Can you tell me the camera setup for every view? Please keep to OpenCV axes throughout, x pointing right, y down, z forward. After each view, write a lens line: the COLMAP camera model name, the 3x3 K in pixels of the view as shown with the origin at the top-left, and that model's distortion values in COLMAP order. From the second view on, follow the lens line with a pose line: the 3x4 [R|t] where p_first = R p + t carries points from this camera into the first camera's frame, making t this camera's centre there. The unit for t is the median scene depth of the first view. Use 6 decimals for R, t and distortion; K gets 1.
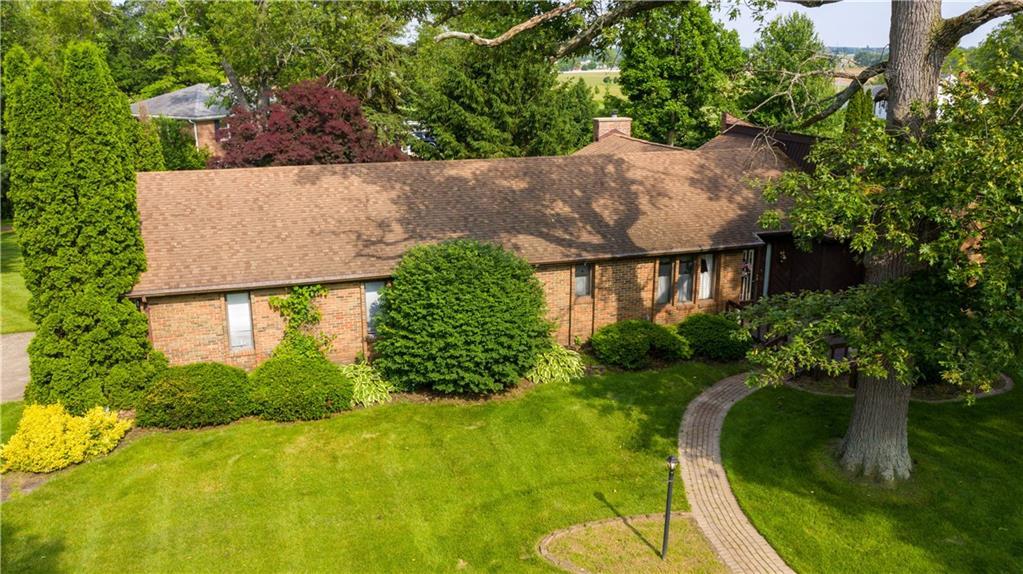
lens RADIAL K [[819.0, 0, 511.5], [0, 819.0, 287.0], [0, 0, 1]] dist [-0.000817, 0.005437]
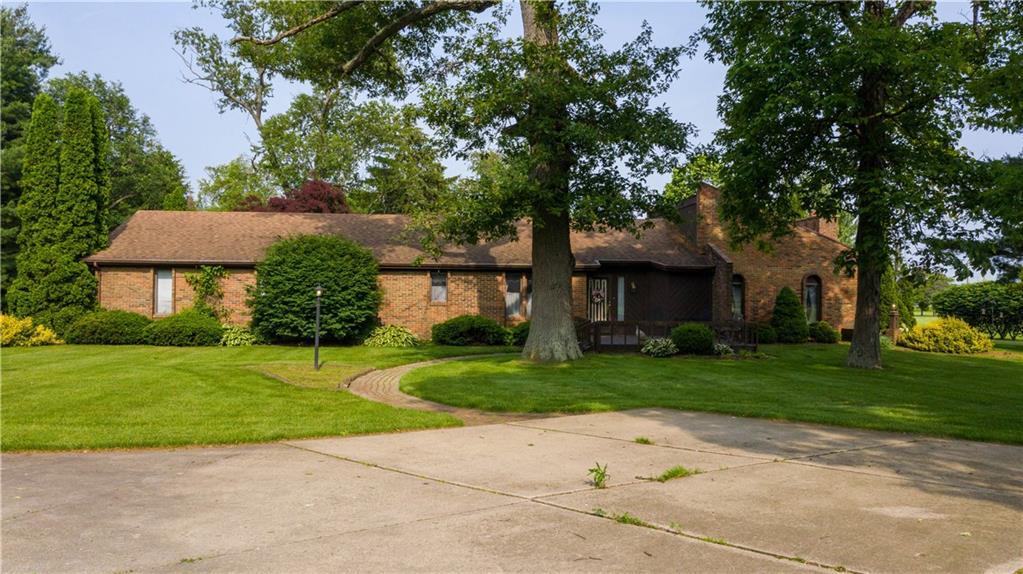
lens RADIAL K [[818.3, 0, 511.5], [0, 818.3, 287.0], [0, 0, 1]] dist [0.003040, 0.007588]
pose [[0.969490, 0.005480, -0.245071, 0.536630], [-0.074801, 0.958682, -0.274471, 0.350450], [0.233440, 0.284429, 0.929842, -0.121803]]
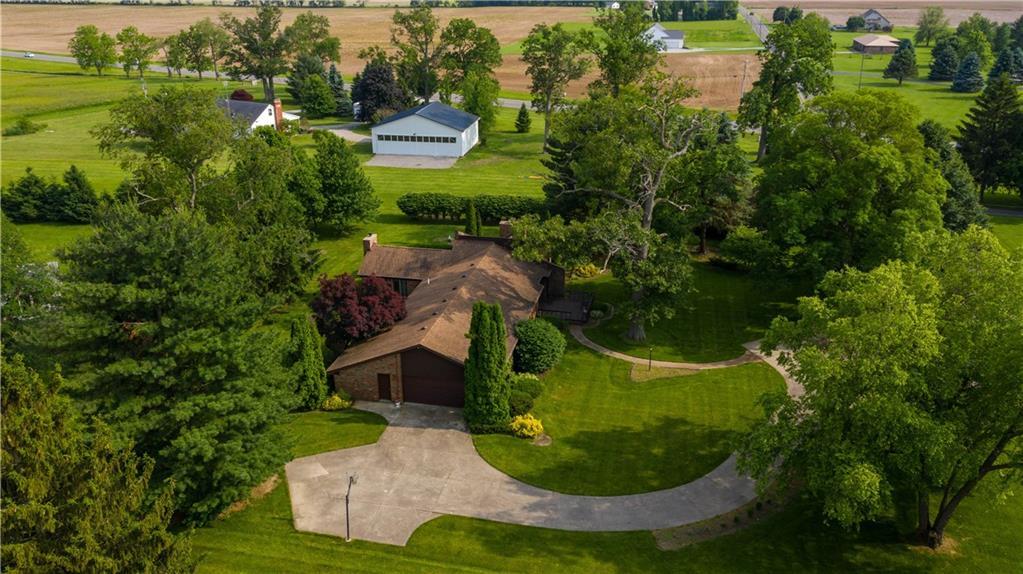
lens RADIAL K [[819.0, 0, 511.5], [0, 819.0, 287.0], [0, 0, 1]] dist [-0.000817, 0.005437]
pose [[0.506537, -0.317645, 0.801575, -2.338737], [0.237563, 0.945098, 0.224397, -0.822310], [-0.828845, 0.076759, 0.554187, -0.565315]]
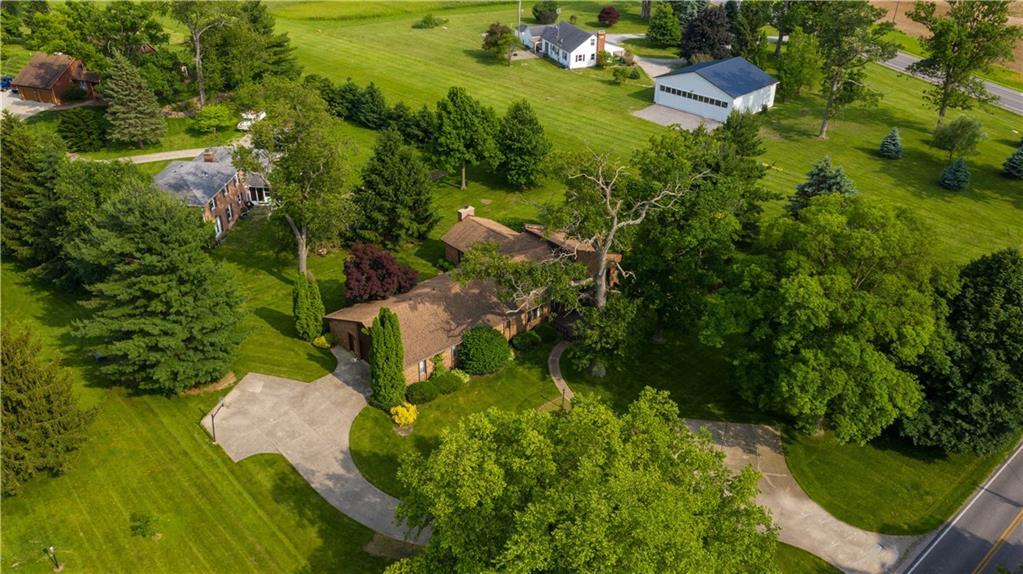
lens RADIAL K [[818.3, 0, 511.5], [0, 818.3, 287.0], [0, 0, 1]] dist [0.003040, 0.007588]
pose [[0.919774, -0.195383, 0.340356, -1.027959], [0.104585, 0.957928, 0.267274, -1.077780], [-0.378257, -0.210236, 0.901511, -1.984315]]
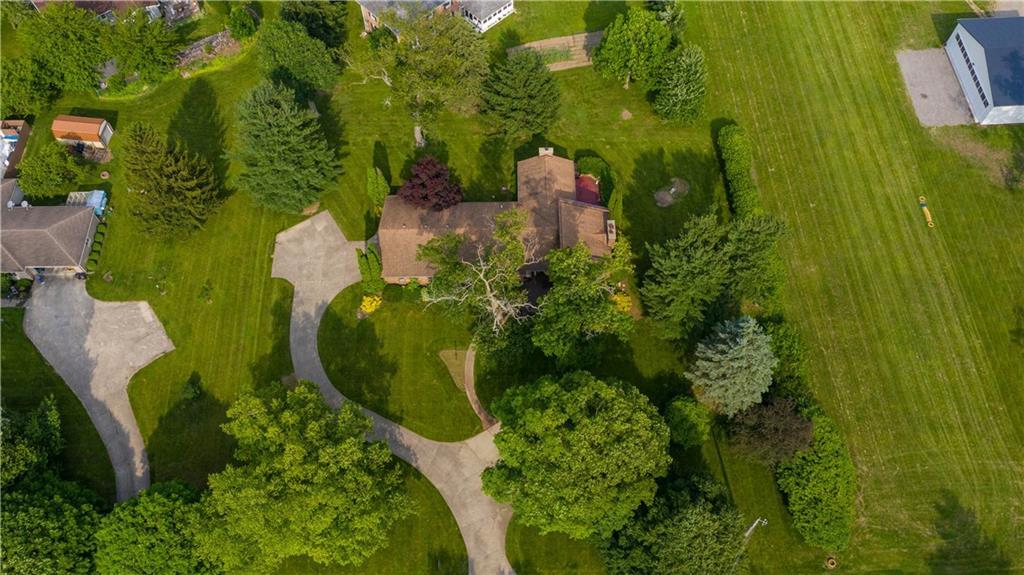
lens RADIAL K [[819.1, 0, 512.0], [0, 819.1, 287.5], [0, 0, 1]] dist [0.003040, 0.007588]
pose [[0.953175, 0.261689, -0.151576, 0.974479], [-0.074869, 0.689807, 0.720112, -3.264873], [0.293004, -0.675044, 0.677100, -1.987734]]
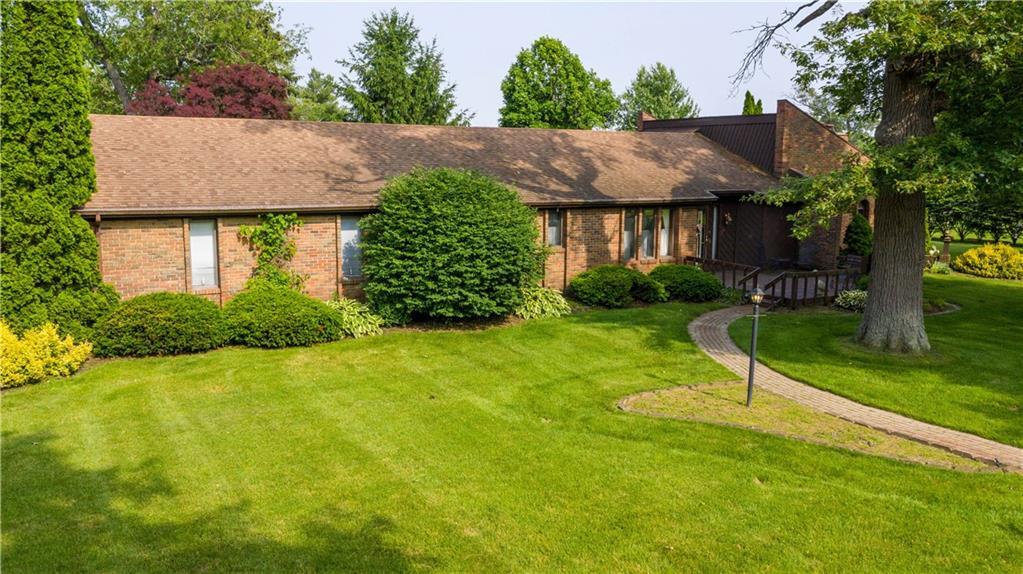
lens RADIAL K [[818.3, 0, 511.5], [0, 818.3, 287.0], [0, 0, 1]] dist [0.003040, 0.007588]
pose [[0.979207, -0.023945, 0.201448, -0.177905], [0.048890, 0.991596, -0.119779, 0.192744], [-0.196887, 0.127137, 0.972148, 0.072527]]
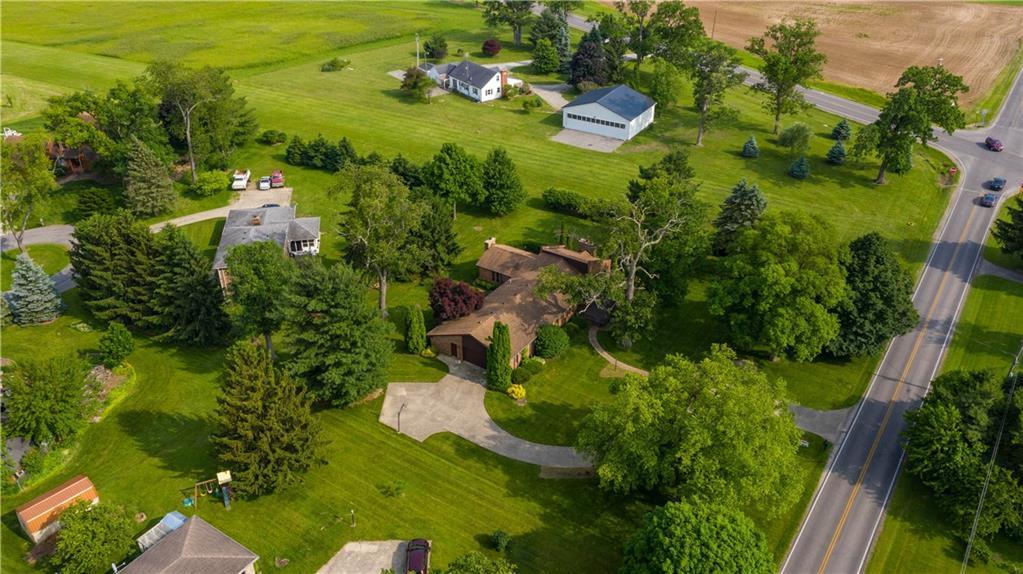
lens RADIAL K [[819.0, 0, 511.5], [0, 819.0, 287.0], [0, 0, 1]] dist [-0.000817, 0.005437]
pose [[0.789759, -0.322335, 0.521902, -2.607344], [0.172464, 0.933168, 0.315362, -1.786344], [-0.588675, -0.159051, 0.792569, -2.598586]]
